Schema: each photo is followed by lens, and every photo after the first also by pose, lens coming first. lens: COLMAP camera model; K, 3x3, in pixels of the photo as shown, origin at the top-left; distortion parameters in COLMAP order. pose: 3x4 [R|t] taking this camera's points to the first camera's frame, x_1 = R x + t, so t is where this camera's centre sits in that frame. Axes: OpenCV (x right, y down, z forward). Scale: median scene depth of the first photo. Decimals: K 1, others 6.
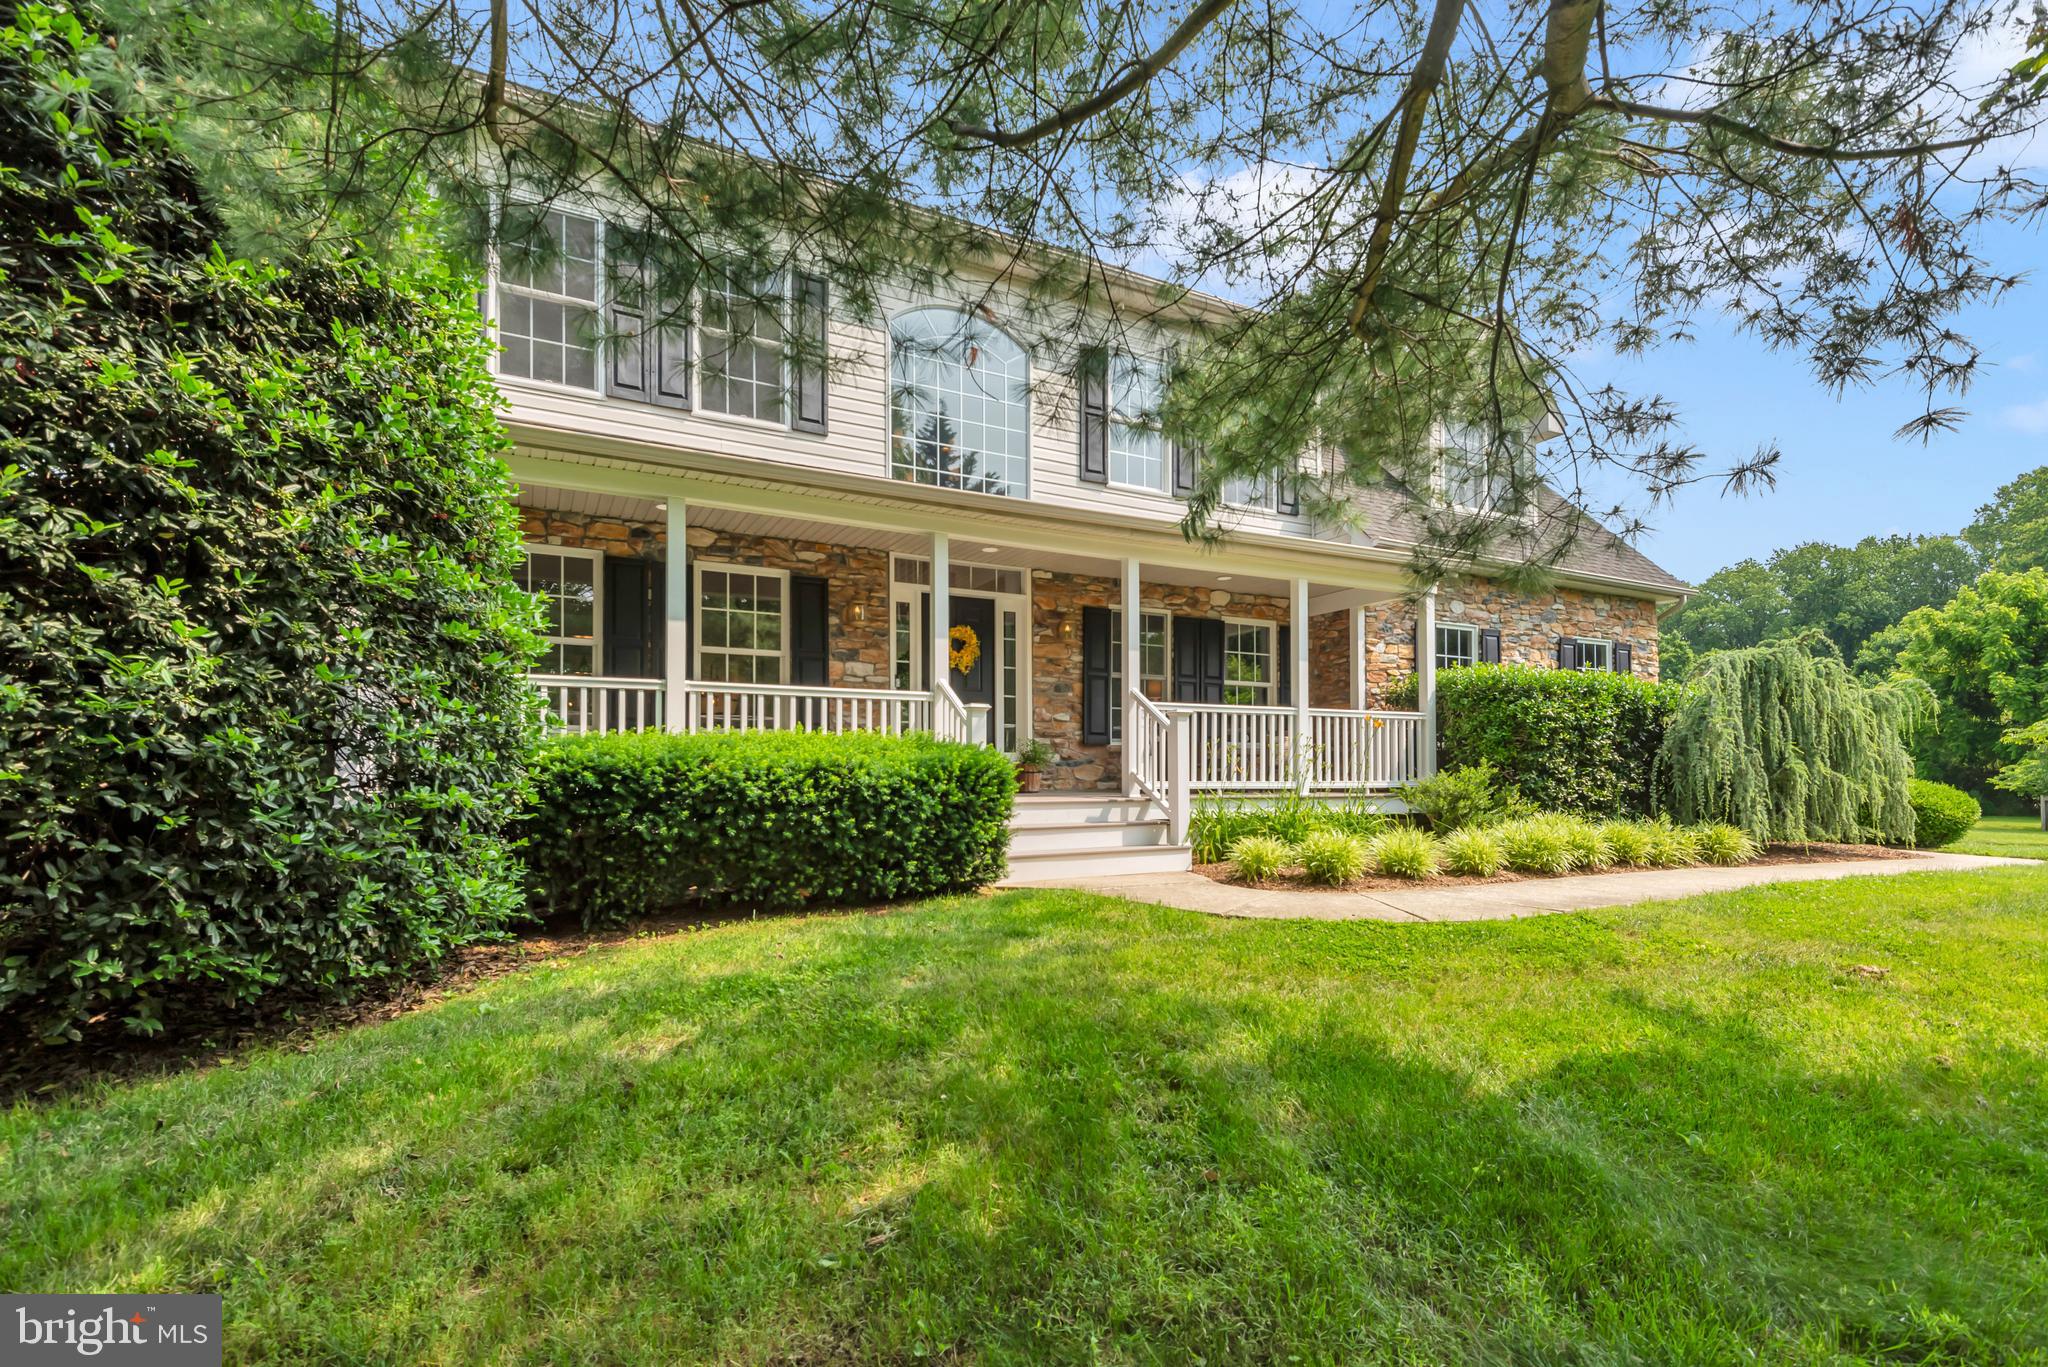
lens RADIAL K [[959.6, 0, 1039.3], [0, 959.6, 773.0], [0, 0, 1]] dist [0.020206, -0.000791]
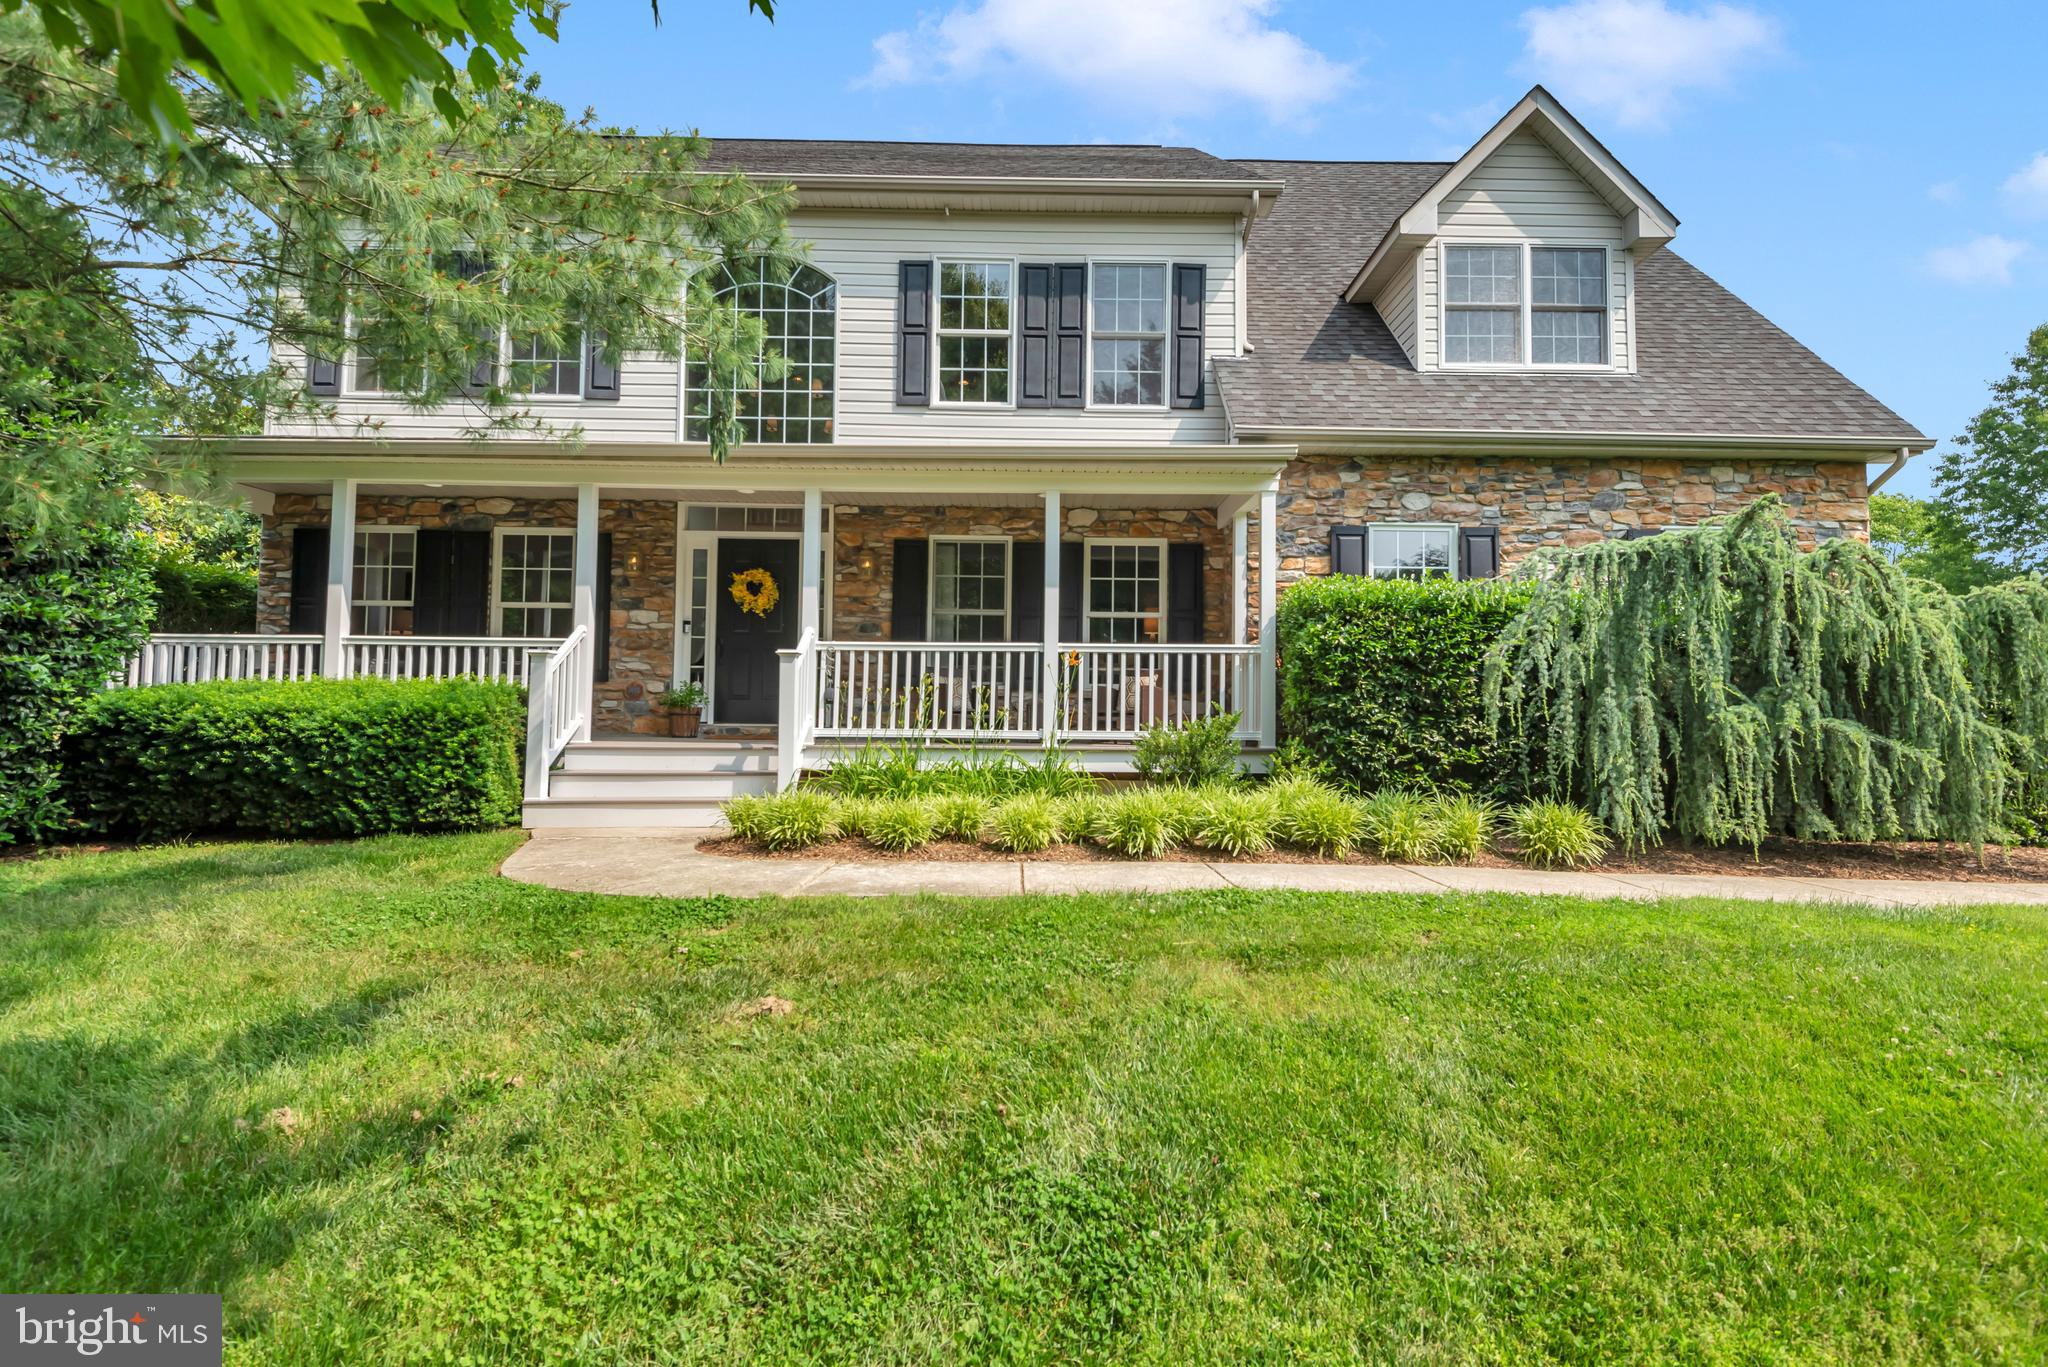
lens RADIAL K [[902.7, 0, 1003.7], [0, 902.7, 688.6], [0, 0, 1]] dist [-0.003674, -0.000600]
pose [[0.893926, -0.011789, -0.448060, 0.536587], [-0.006626, 0.999197, -0.039511, 0.003883], [0.448166, 0.038289, 0.893130, 0.282602]]
